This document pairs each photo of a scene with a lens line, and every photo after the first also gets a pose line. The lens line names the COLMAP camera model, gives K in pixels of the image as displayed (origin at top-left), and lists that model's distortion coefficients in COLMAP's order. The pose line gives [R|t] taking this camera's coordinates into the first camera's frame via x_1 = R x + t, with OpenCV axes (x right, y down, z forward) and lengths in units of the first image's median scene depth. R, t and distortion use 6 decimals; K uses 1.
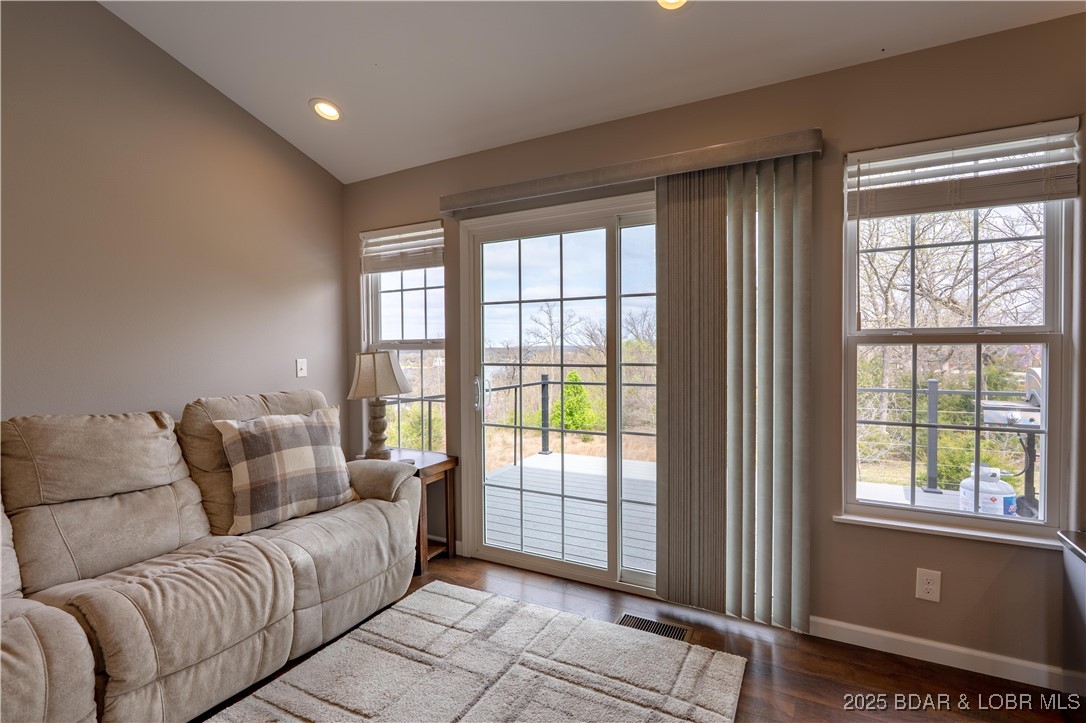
lens RADIAL K [[496.5, 0, 555.7], [0, 496.5, 361.7], [0, 0, 1]] dist [-0.002326, -0.000038]
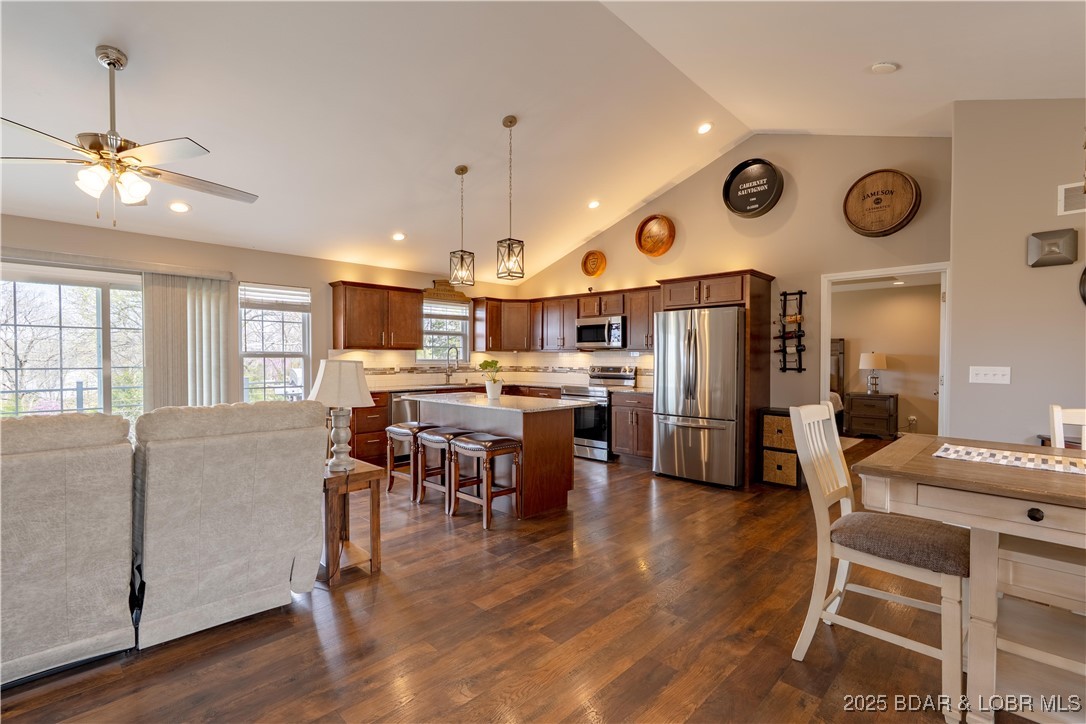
lens RADIAL K [[481.7, 0, 539.1], [0, 481.7, 363.9], [0, 0, 1]] dist [-0.000474, 0.000035]
pose [[0.297850, -0.005823, 0.954595, -1.143396], [0.020564, 0.999788, -0.000317, 0.026983], [-0.954391, 0.019725, 0.297906, -1.032529]]
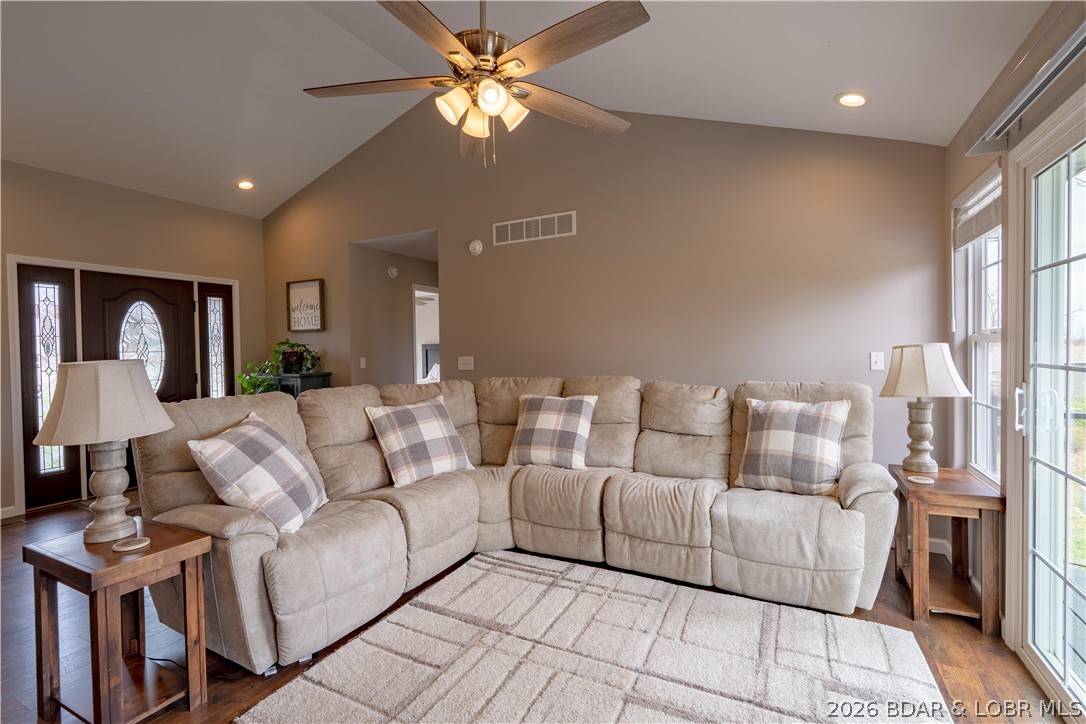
lens RADIAL K [[491.3, 0, 559.1], [0, 491.3, 359.7], [0, 0, 1]] dist [-0.001886, 0.000003]
pose [[0.018297, 0.029934, -0.999384, 0.602571], [-0.009747, 0.999510, 0.029760, -0.018272], [0.999785, 0.009196, 0.018580, 0.473701]]
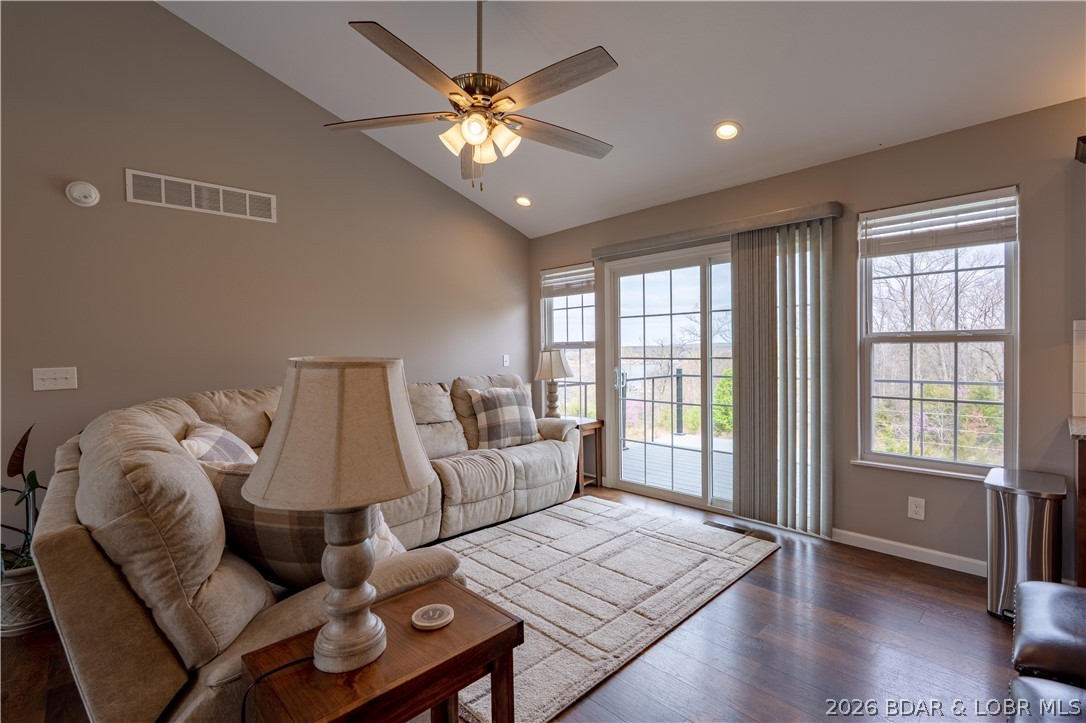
lens RADIAL K [[496.5, 0, 555.7], [0, 496.5, 361.7], [0, 0, 1]] dist [-0.002326, -0.000038]
pose [[0.951839, 0.001144, -0.306597, 0.159787], [0.000290, 0.999989, 0.004630, 0.011280], [0.306599, -0.004496, 0.951828, -0.600370]]
